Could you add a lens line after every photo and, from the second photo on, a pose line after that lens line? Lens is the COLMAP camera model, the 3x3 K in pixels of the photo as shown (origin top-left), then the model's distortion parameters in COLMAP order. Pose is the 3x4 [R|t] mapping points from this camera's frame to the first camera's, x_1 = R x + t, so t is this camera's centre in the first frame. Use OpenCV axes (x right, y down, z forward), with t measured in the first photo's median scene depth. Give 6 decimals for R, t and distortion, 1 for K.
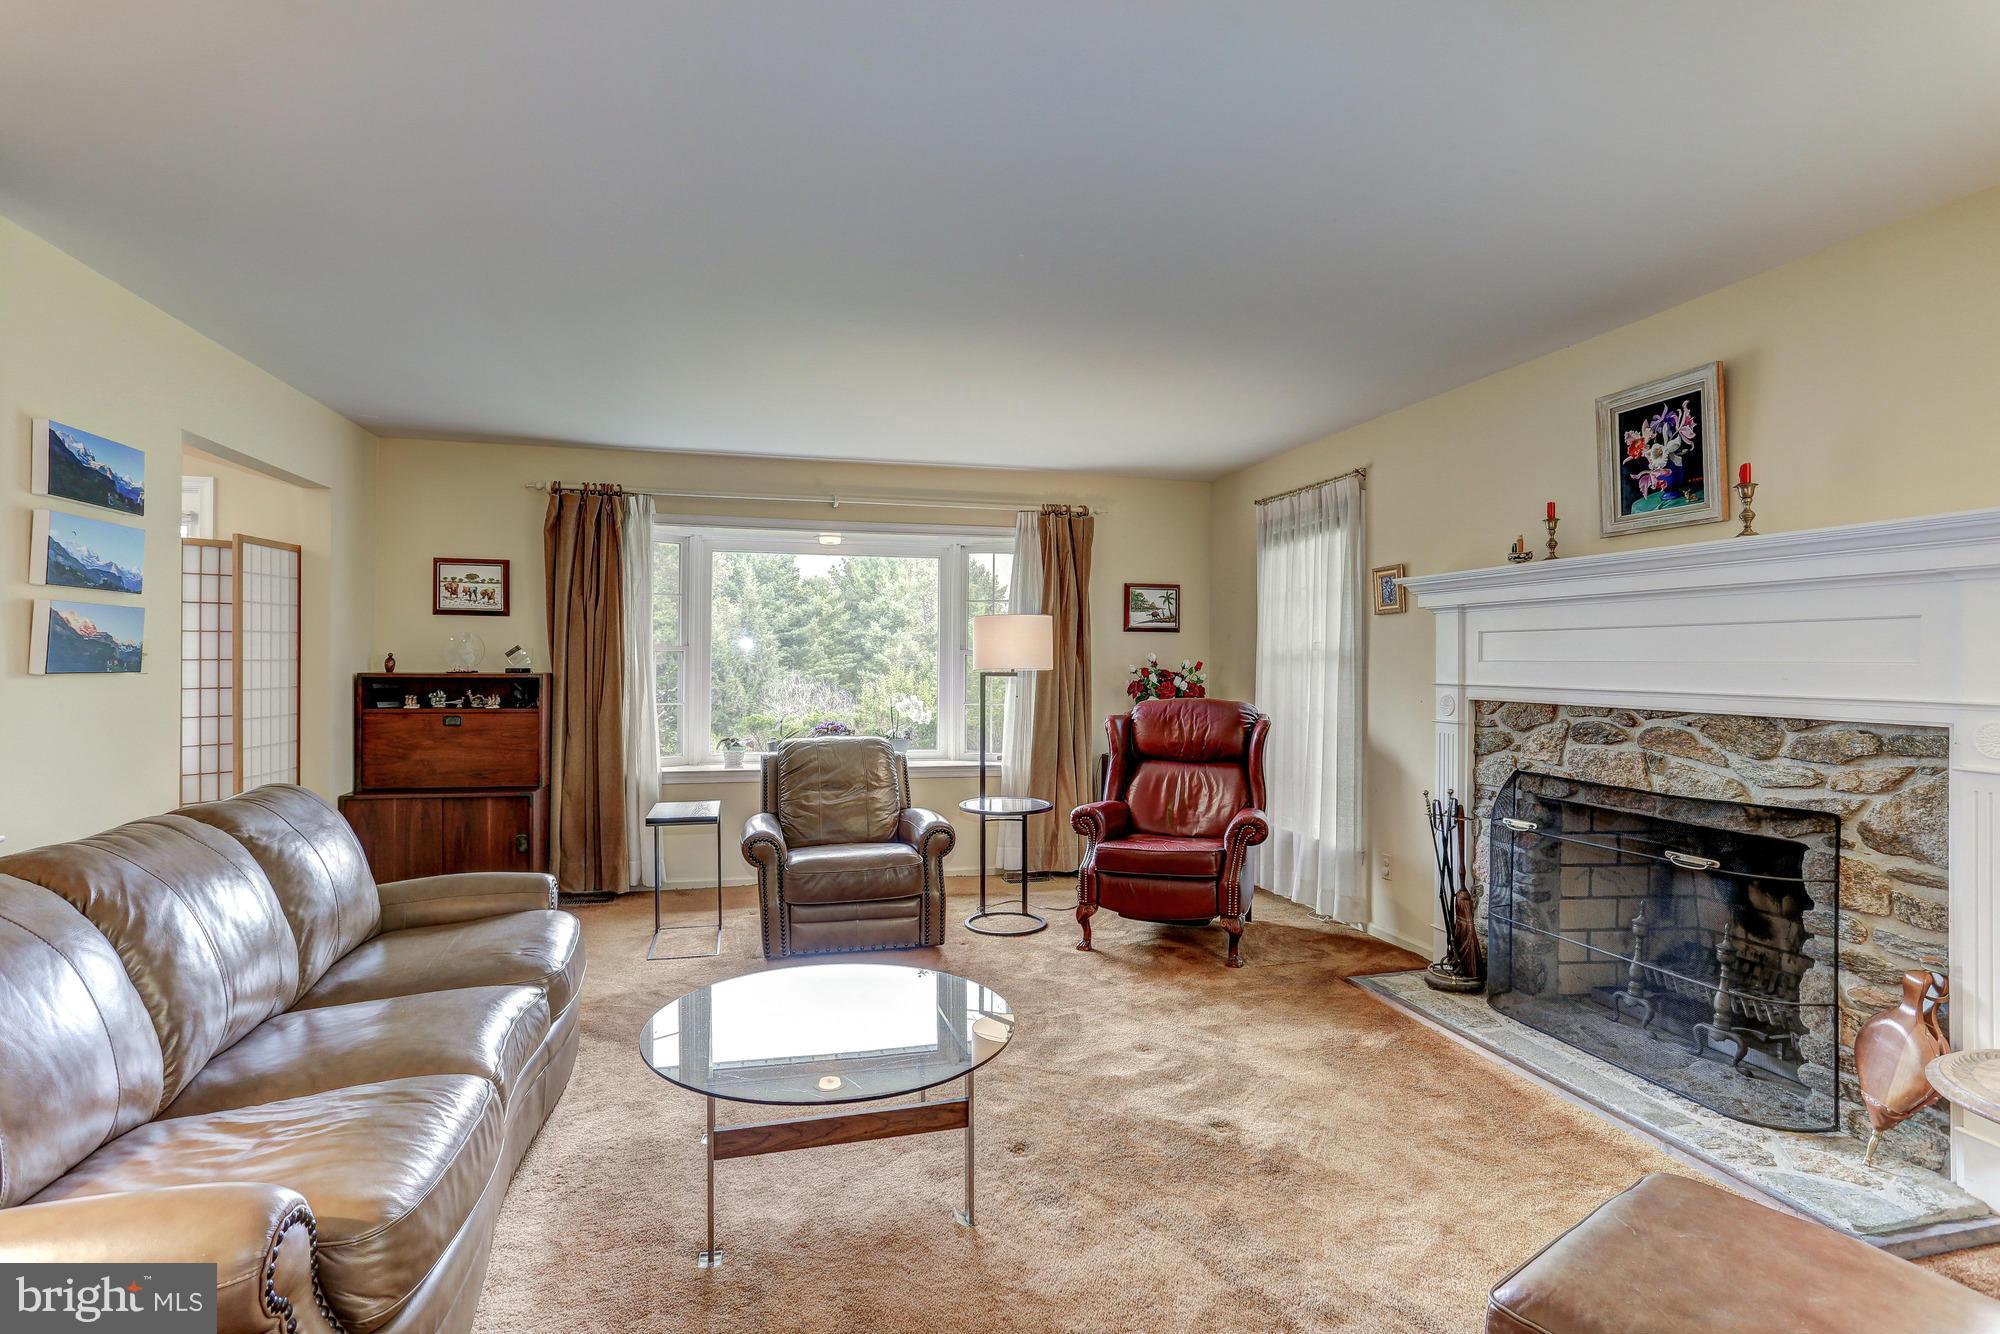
lens RADIAL K [[948.7, 0, 992.2], [0, 948.7, 660.0], [0, 0, 1]] dist [0.002323, 0.001219]
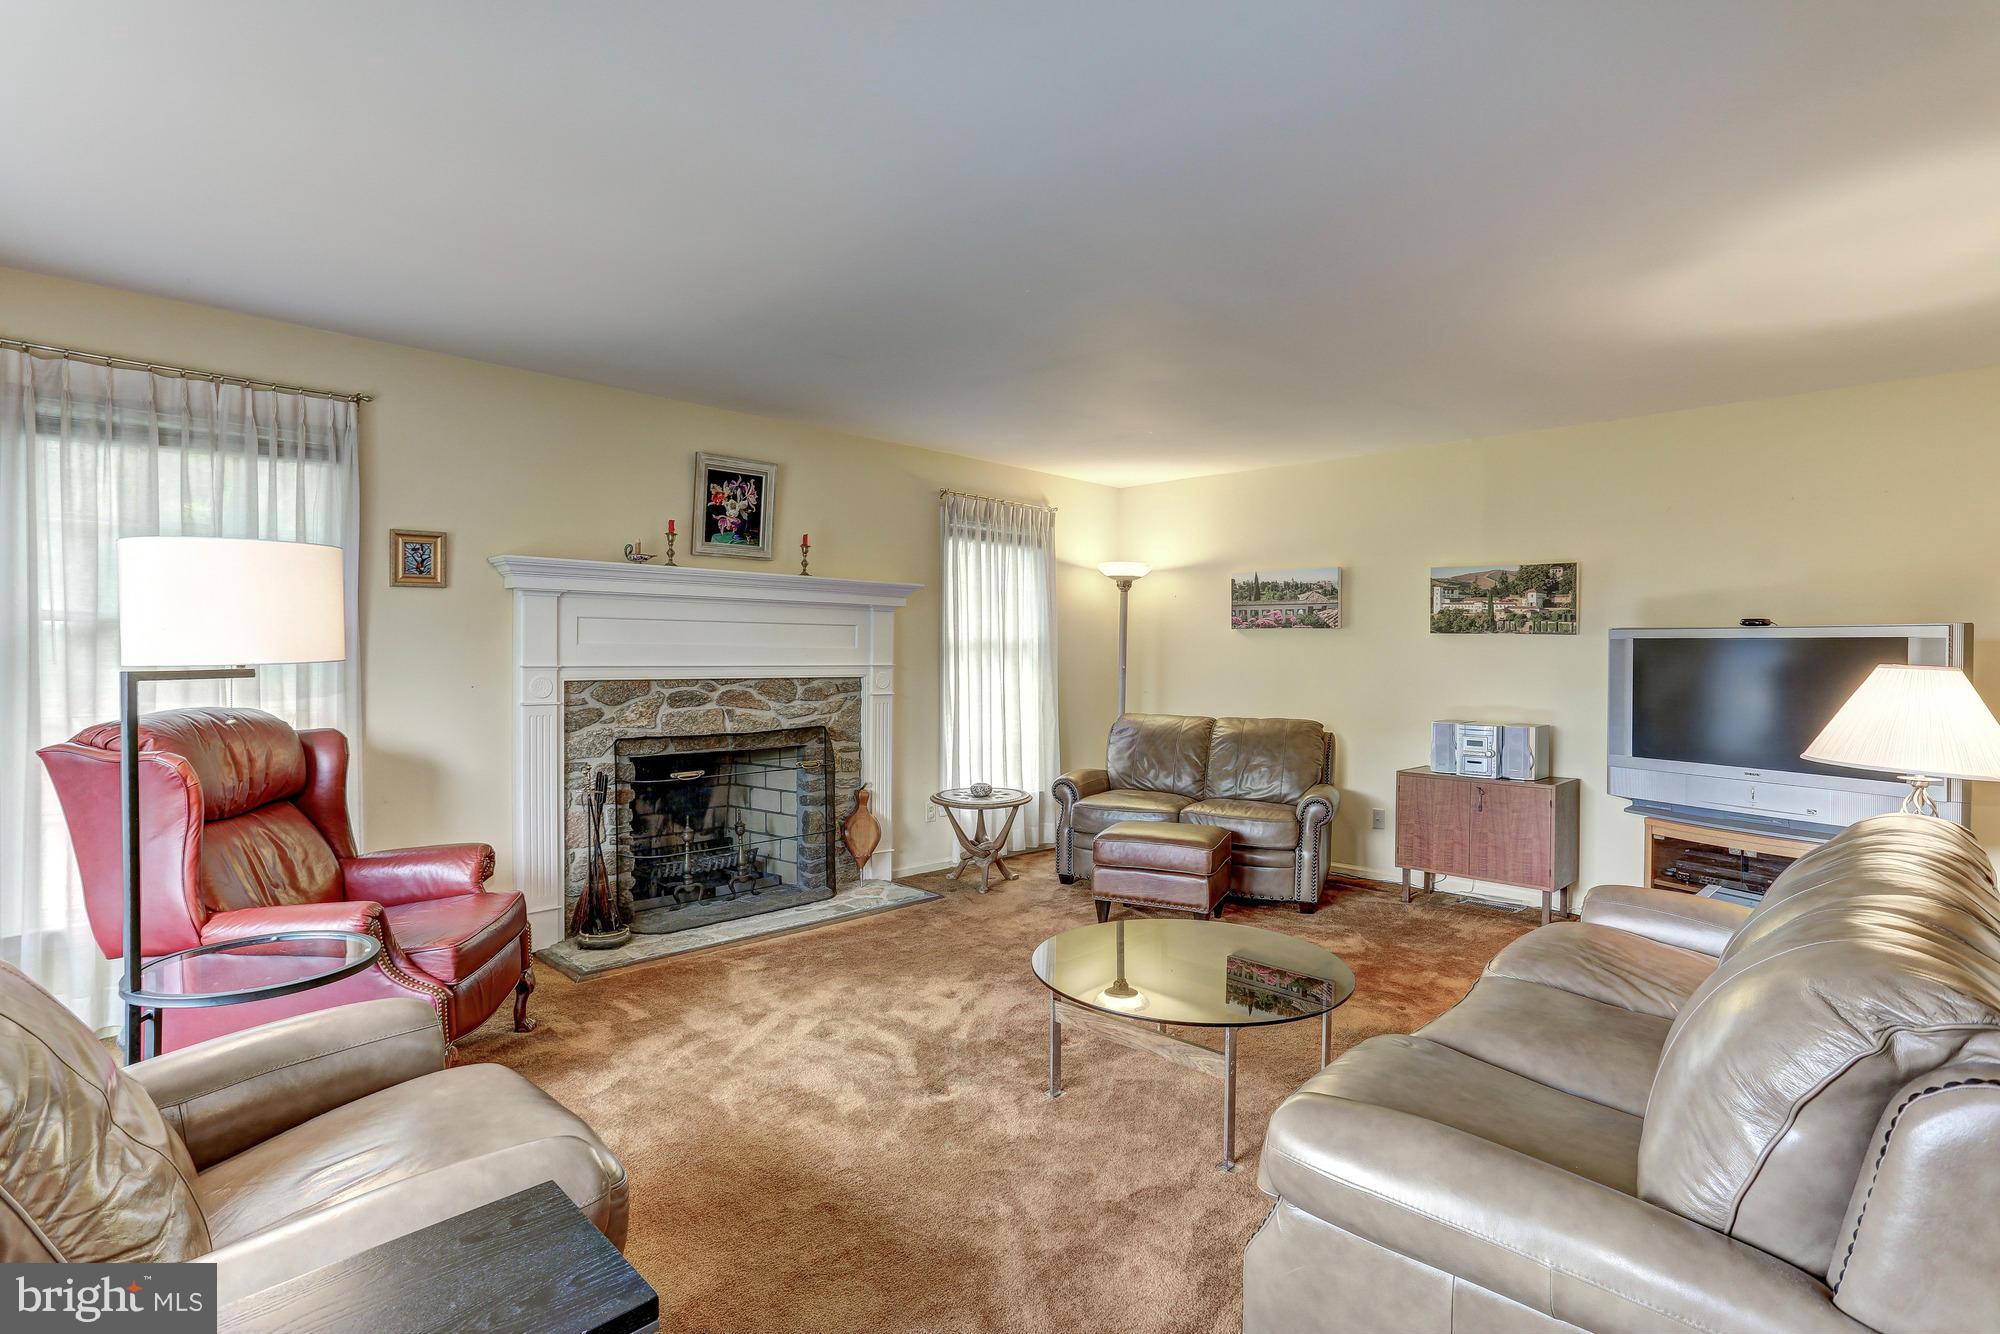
lens RADIAL K [[948.7, 0, 992.2], [0, 948.7, 660.0], [0, 0, 1]] dist [0.002323, 0.001219]
pose [[-0.471578, -0.015773, 0.881683, -0.803964], [-0.010152, 0.999871, 0.012457, 0.000938], [-0.881766, -0.003076, -0.471677, 1.333797]]
